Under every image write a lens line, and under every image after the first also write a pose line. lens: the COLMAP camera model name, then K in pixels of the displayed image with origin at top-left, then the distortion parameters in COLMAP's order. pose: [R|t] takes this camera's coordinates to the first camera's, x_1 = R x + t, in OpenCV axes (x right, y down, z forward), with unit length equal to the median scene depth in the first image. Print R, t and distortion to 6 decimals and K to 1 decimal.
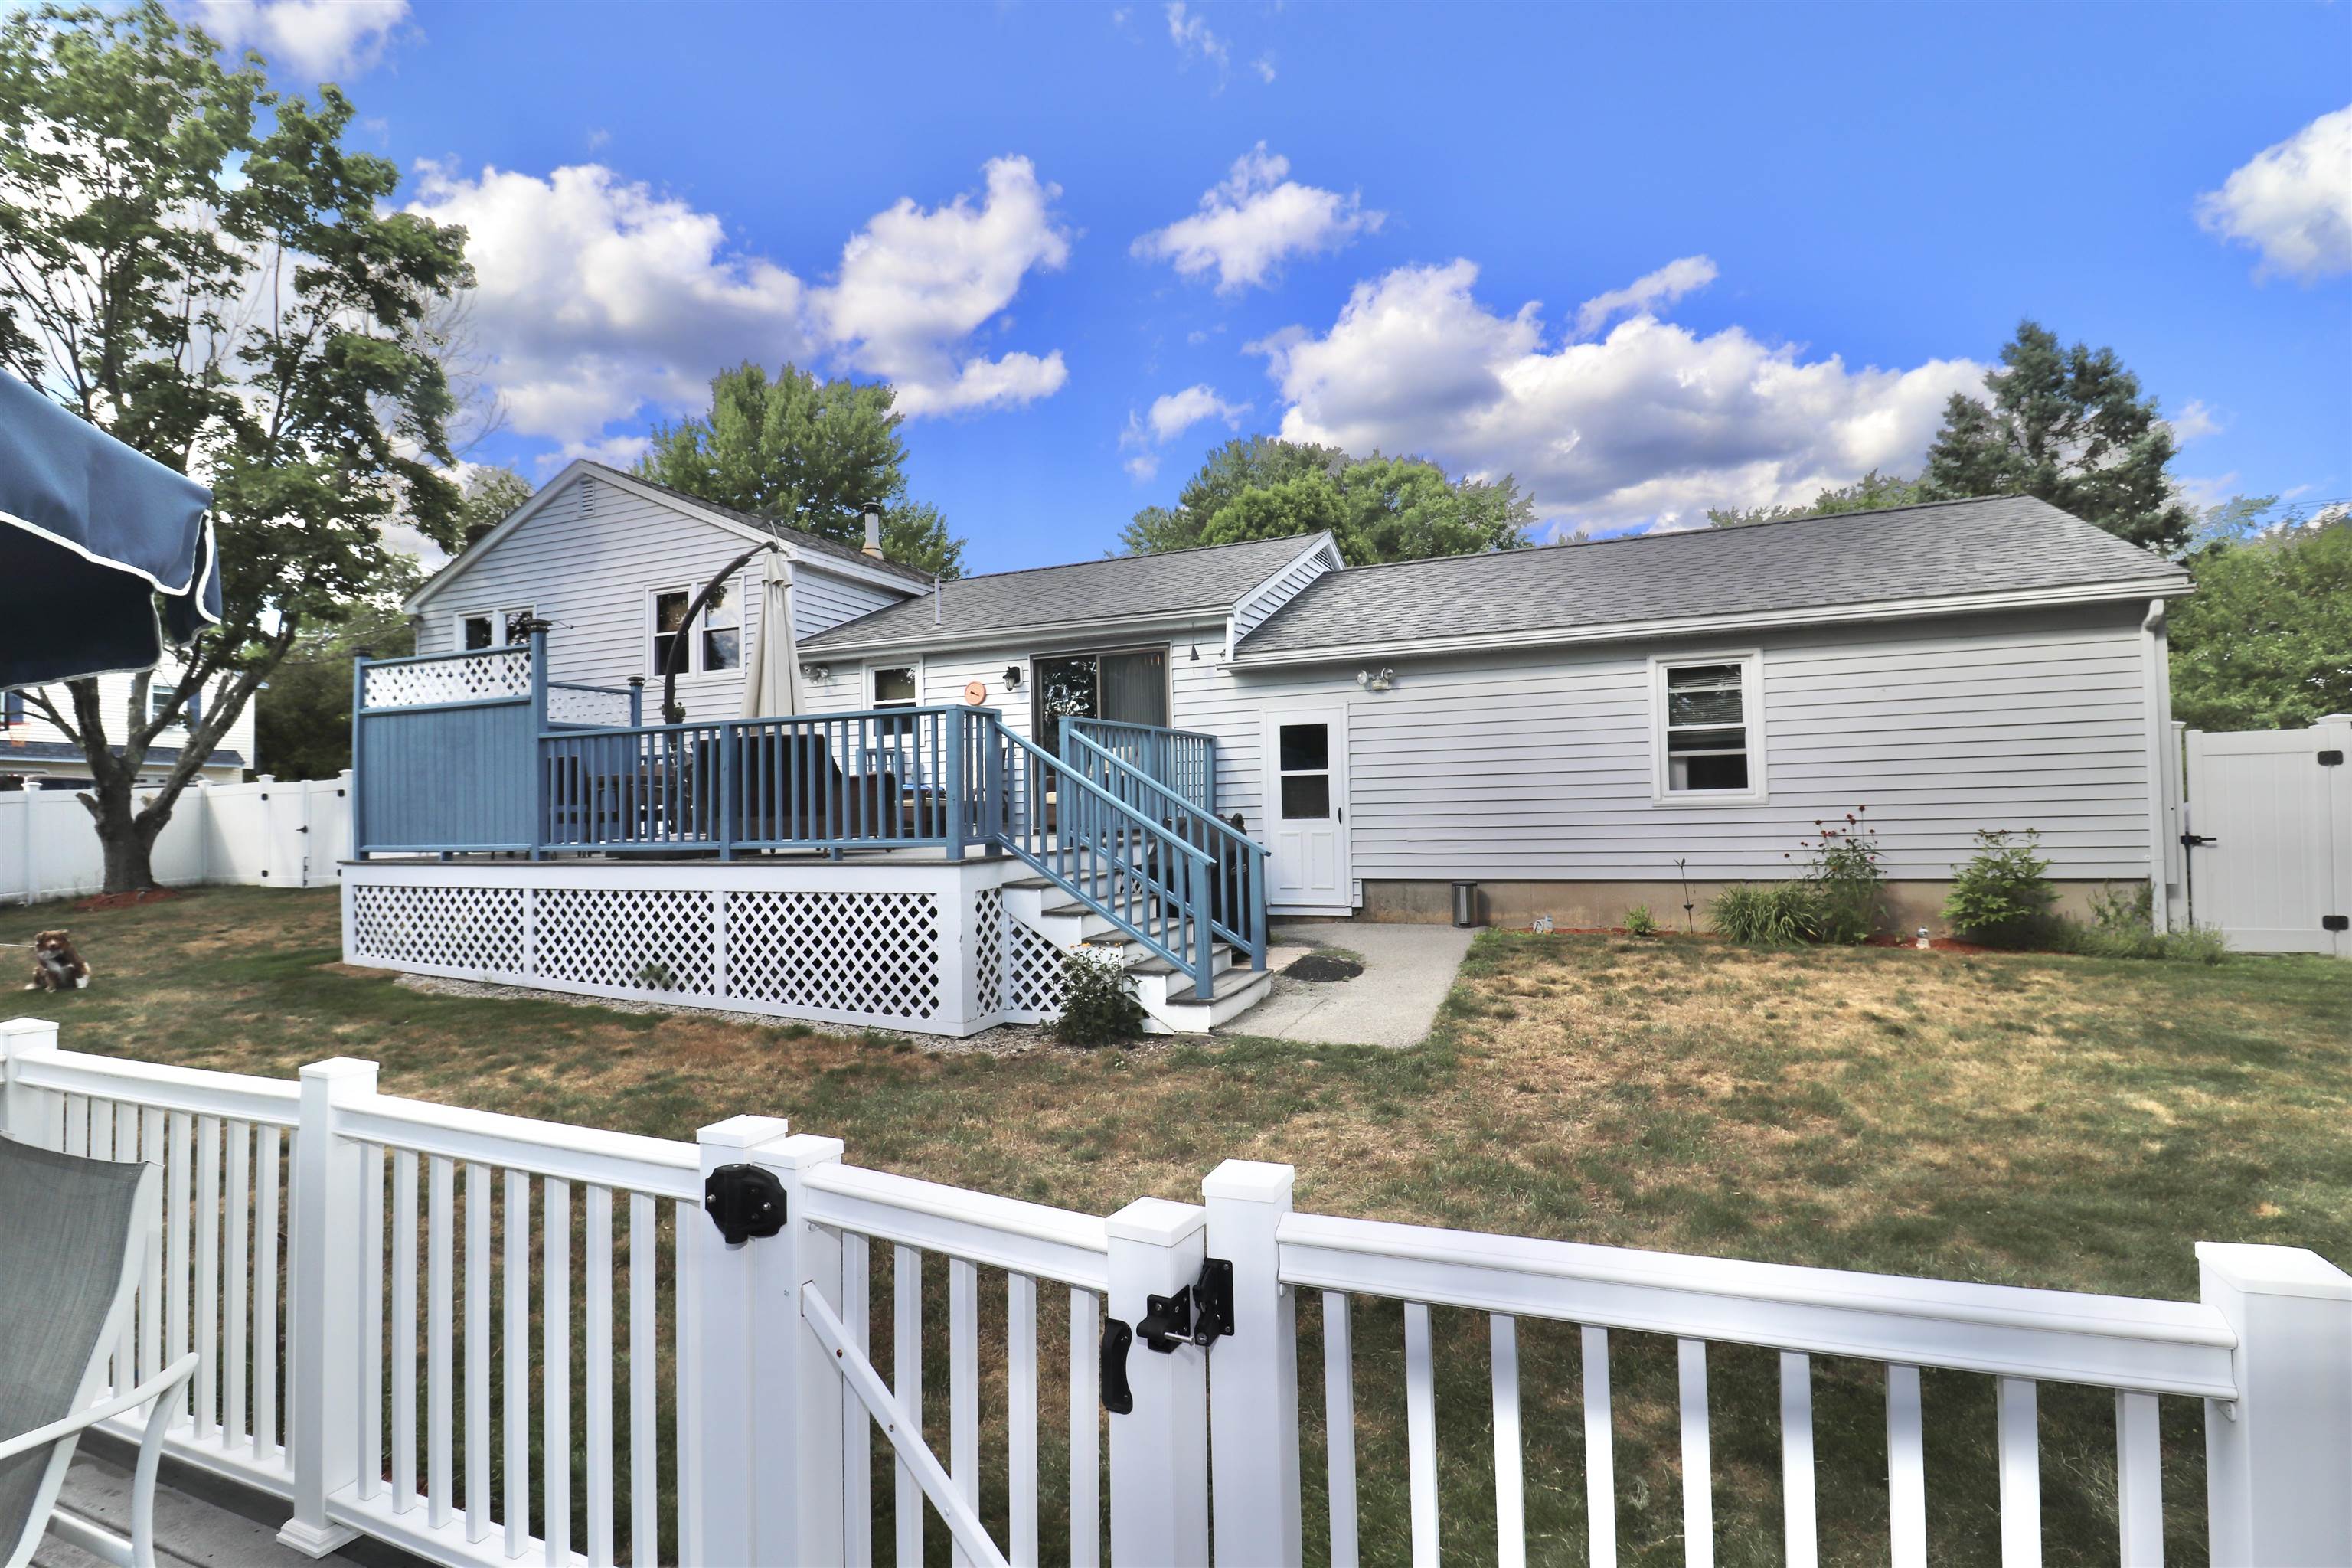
lens RADIAL K [[1049.7, 0, 1144.0], [0, 1049.7, 756.6], [0, 0, 1]] dist [-0.018893, -0.000312]
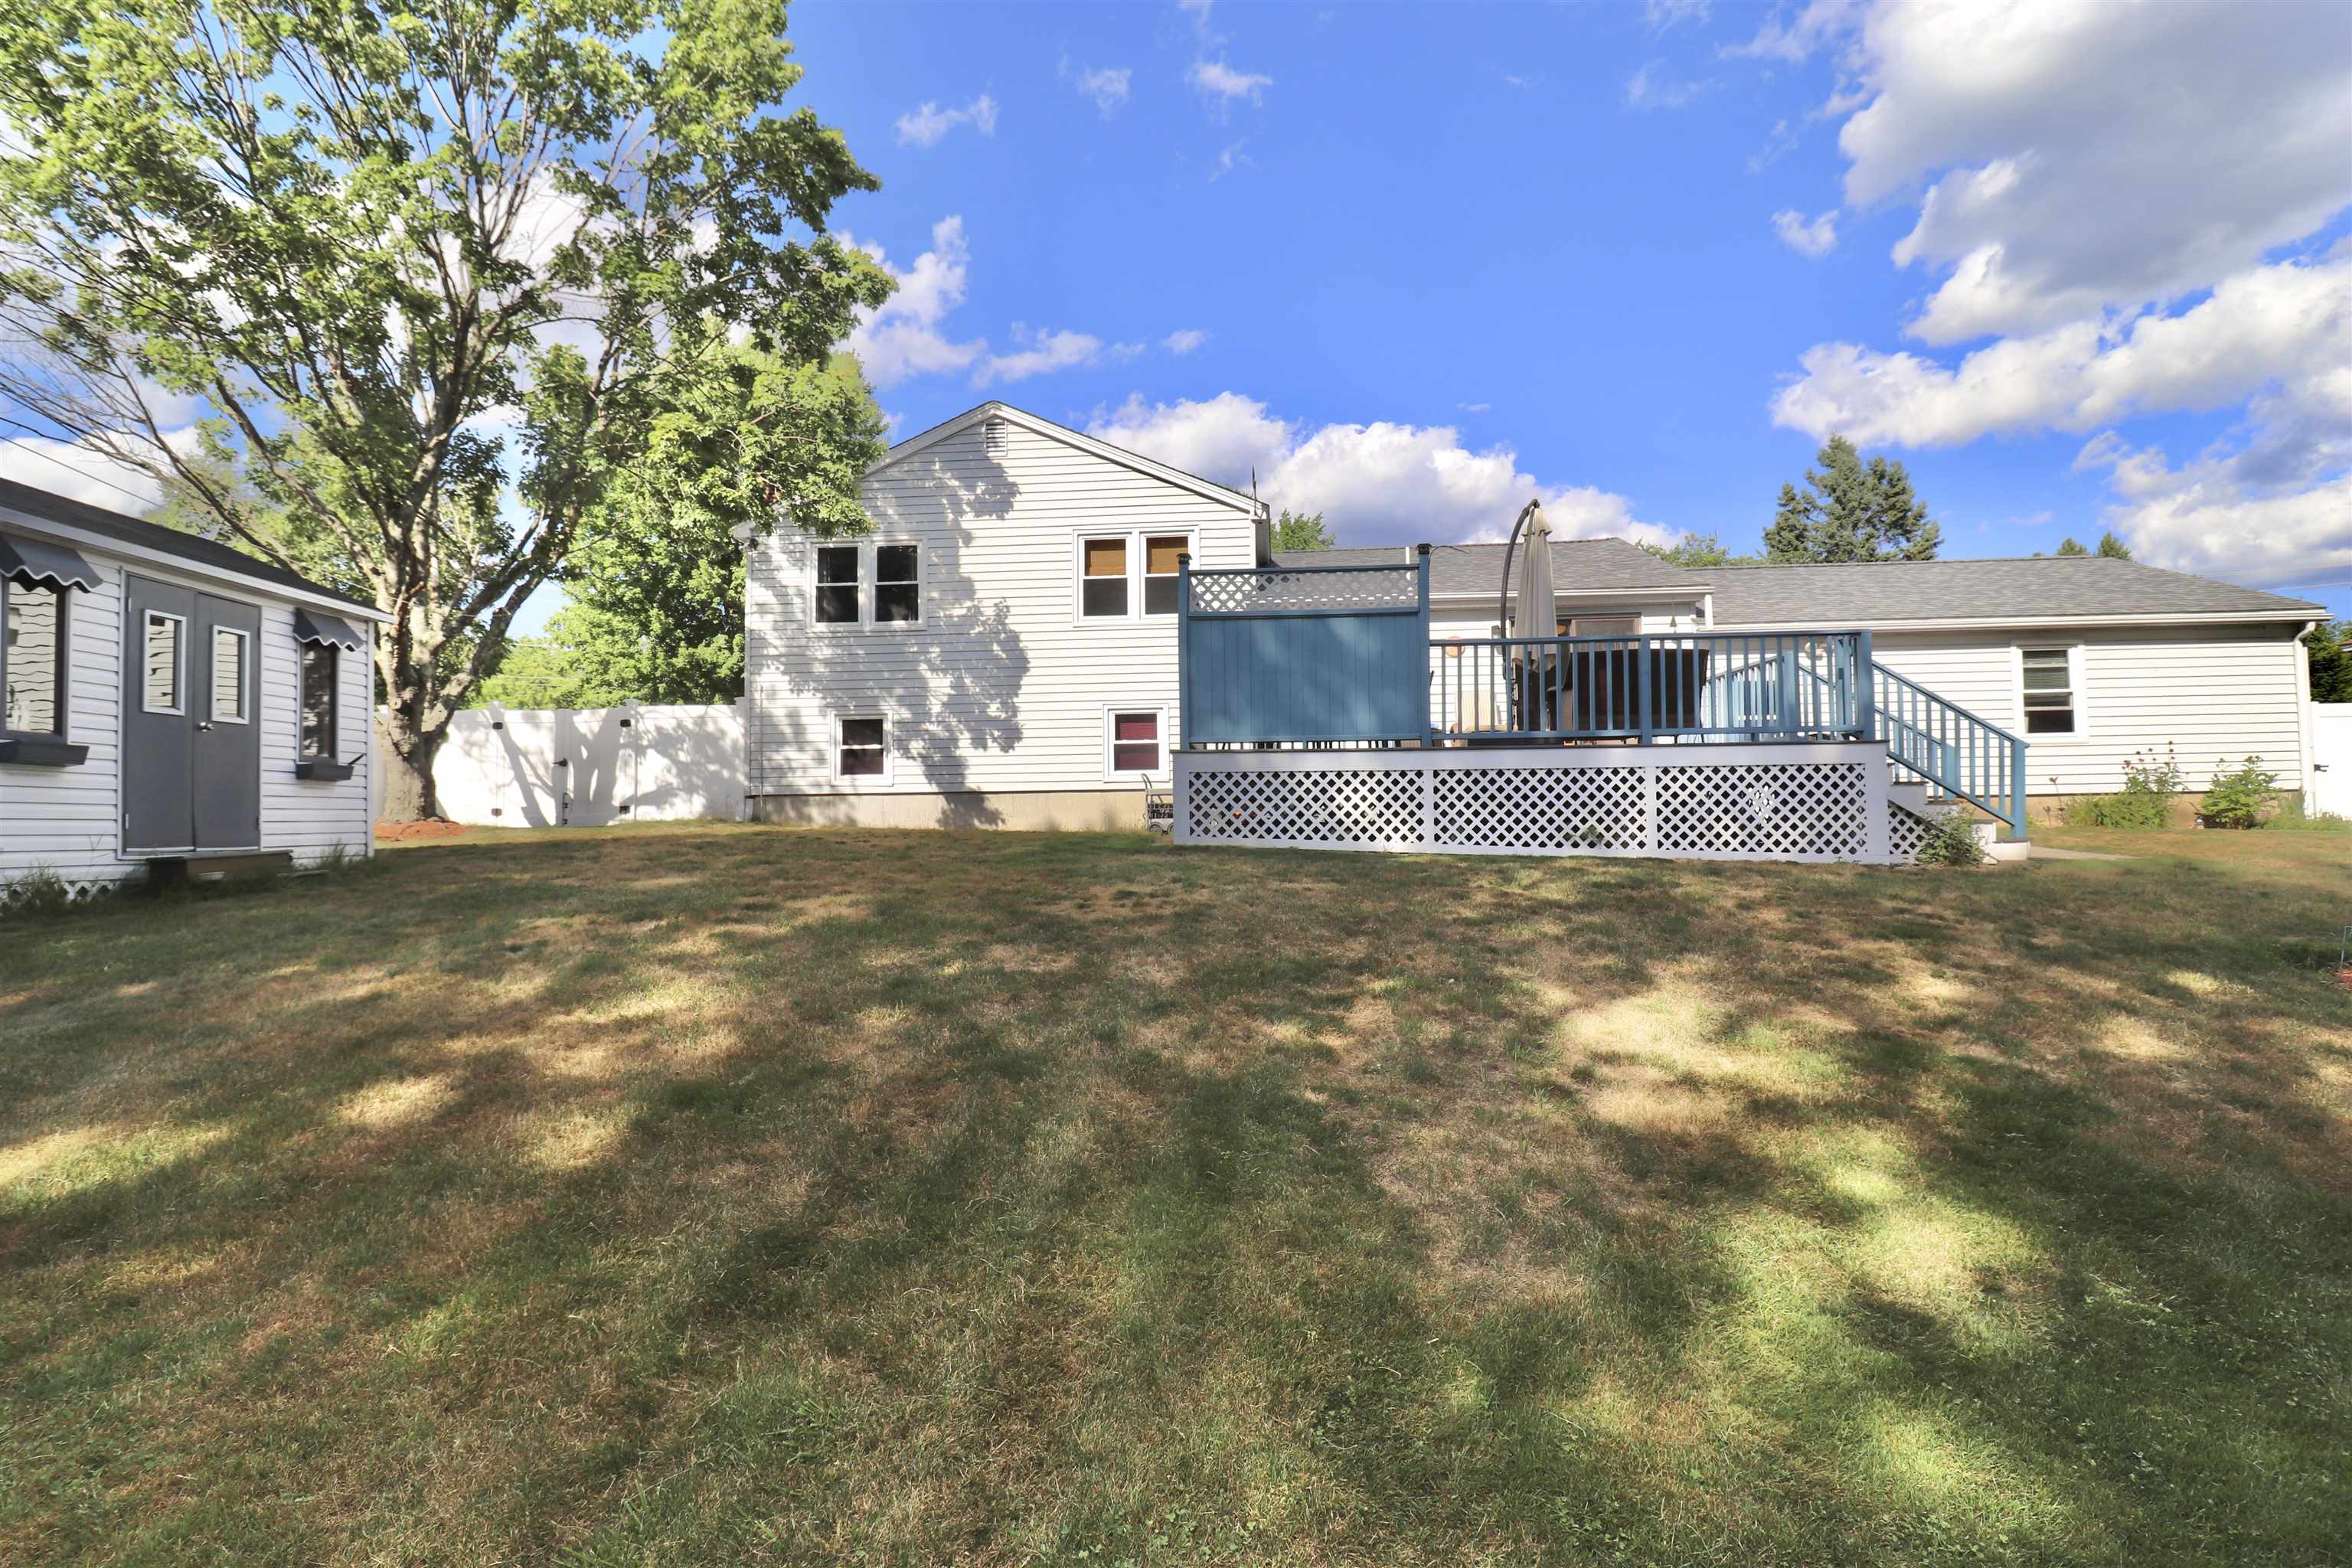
lens RADIAL K [[1049.7, 0, 1144.0], [0, 1049.7, 756.6], [0, 0, 1]] dist [-0.018893, -0.000312]
pose [[0.955489, 0.032428, 0.293238, -1.096928], [-0.027846, 0.999416, -0.019785, 0.127500], [-0.293709, 0.010739, 0.955835, -0.024256]]
